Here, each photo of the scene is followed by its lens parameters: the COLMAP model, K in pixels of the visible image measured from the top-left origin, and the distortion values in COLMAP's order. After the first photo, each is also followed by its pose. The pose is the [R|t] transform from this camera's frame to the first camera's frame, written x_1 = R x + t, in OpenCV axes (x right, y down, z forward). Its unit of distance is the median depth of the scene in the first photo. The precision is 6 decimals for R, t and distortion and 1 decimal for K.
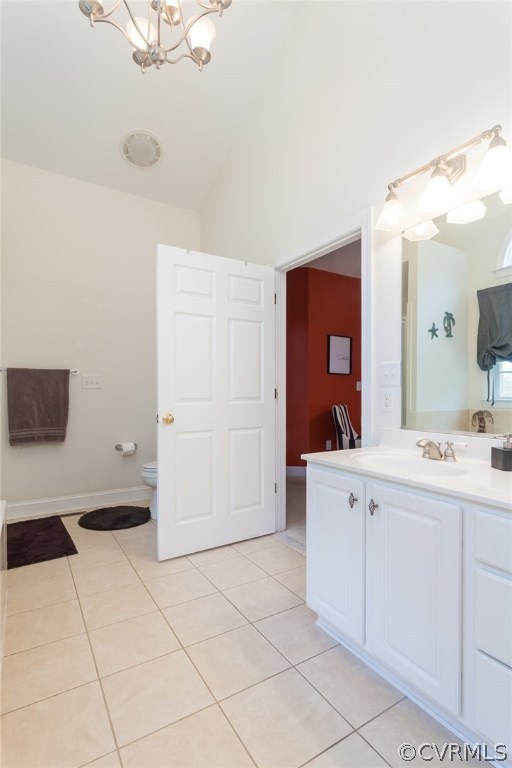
lens RADIAL K [[386.3, 0, 255.8], [0, 386.3, 396.6], [0, 0, 1]] dist [0.000273, 0.000084]
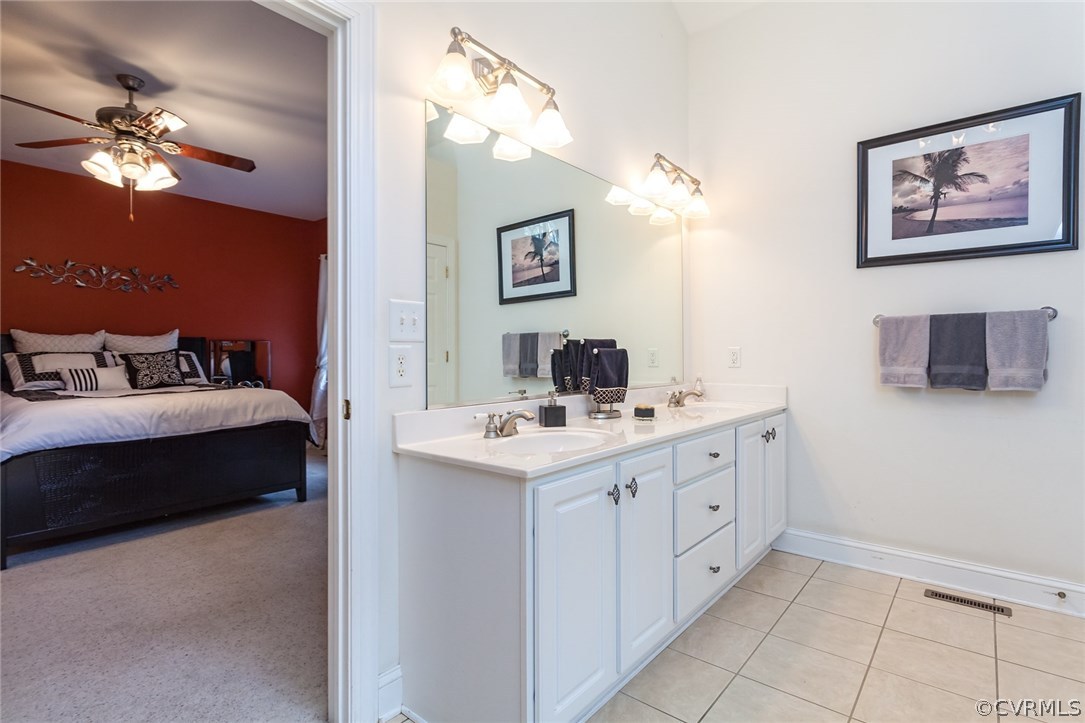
lens RADIAL K [[526.7, 0, 541.4], [0, 526.7, 351.9], [0, 0, 1]] dist [0.000596, 0.000027]
pose [[-0.315359, 0.001970, 0.948970, -0.636302], [0.018370, 0.999823, 0.004029, -0.012722], [-0.948795, 0.018703, -0.315339, 1.375378]]
